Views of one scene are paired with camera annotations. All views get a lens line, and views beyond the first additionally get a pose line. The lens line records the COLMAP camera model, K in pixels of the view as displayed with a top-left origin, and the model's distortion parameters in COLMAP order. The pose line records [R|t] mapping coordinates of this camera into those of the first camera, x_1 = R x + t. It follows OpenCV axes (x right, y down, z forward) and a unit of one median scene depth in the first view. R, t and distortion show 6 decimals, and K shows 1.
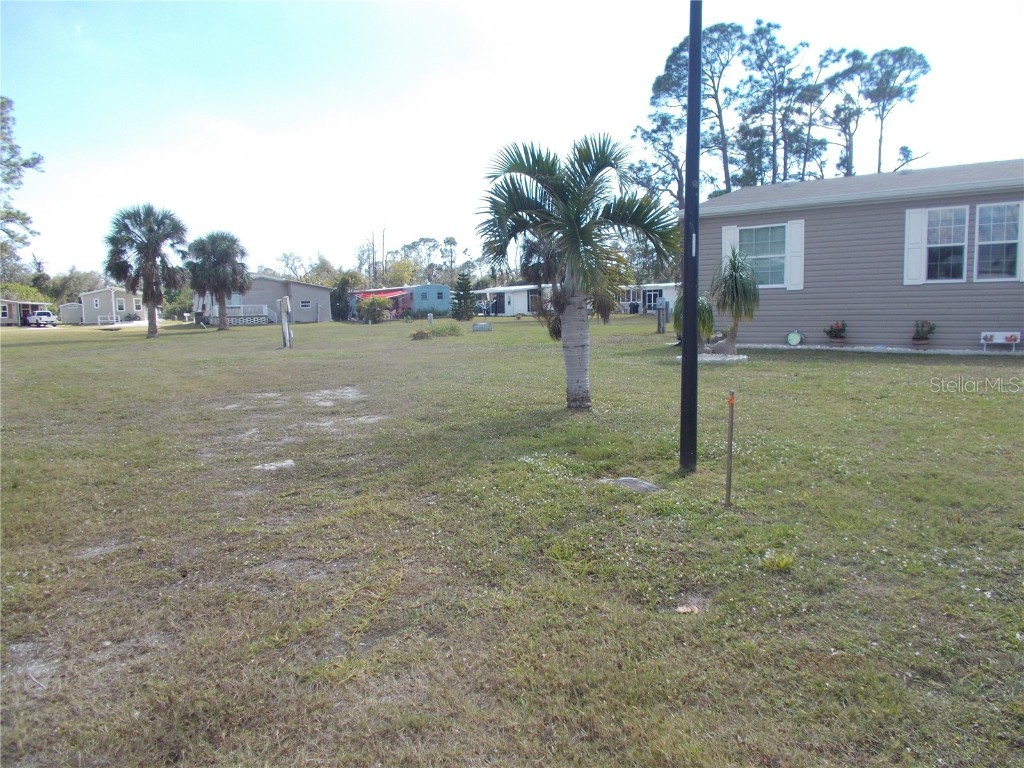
lens RADIAL K [[772.2, 0, 499.5], [0, 772.2, 384.8], [0, 0, 1]] dist [0.005649, 0.011471]
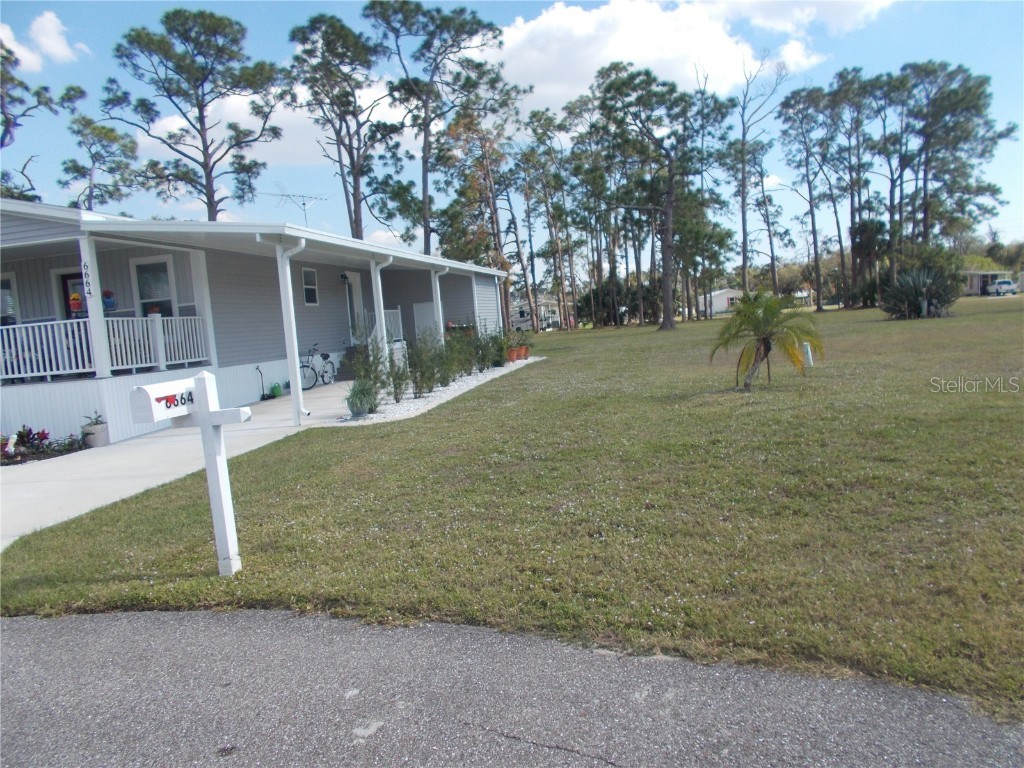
lens RADIAL K [[765.1, 0, 493.6], [0, 765.1, 387.2], [0, 0, 1]] dist [-0.010649, -0.015260]
pose [[0.460593, 0.062105, -0.885436, -0.039923], [-0.025855, 0.998065, 0.056555, 0.015701], [0.887235, -0.003155, 0.461307, -0.127128]]
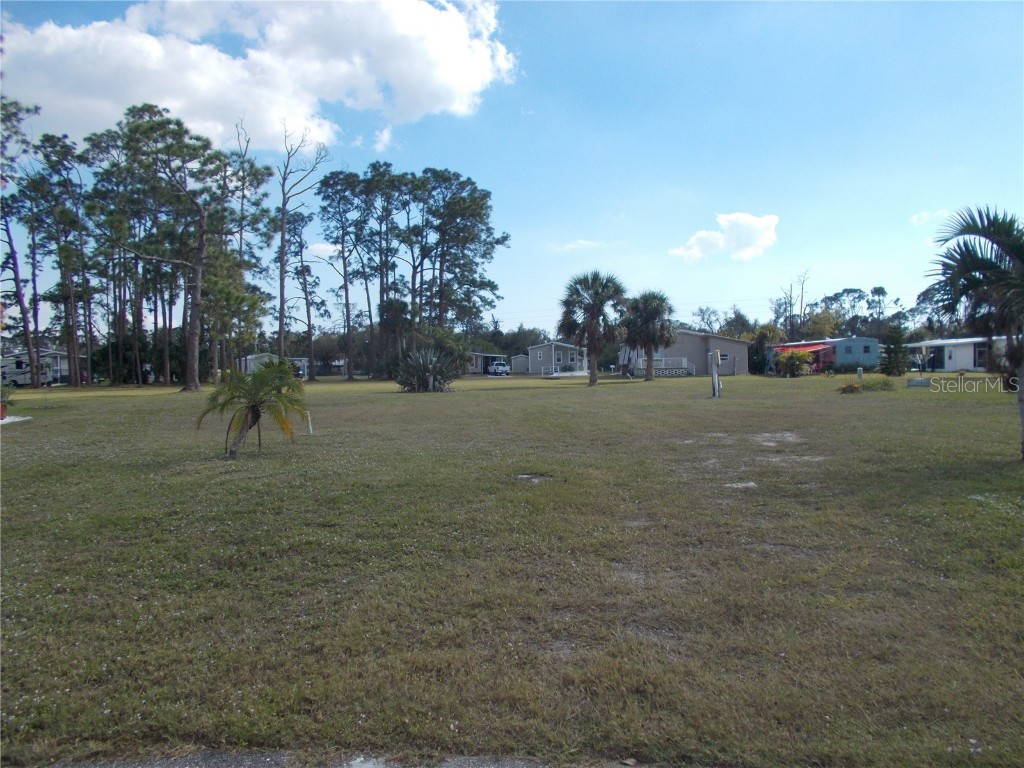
lens RADIAL K [[776.0, 0, 507.1], [0, 776.0, 384.9], [0, 0, 1]] dist [-0.002658, -0.008234]
pose [[0.875239, 0.022903, -0.483148, -0.007275], [-0.056031, 0.996954, -0.054244, 0.011453], [0.480434, 0.074548, 0.873857, -0.102529]]
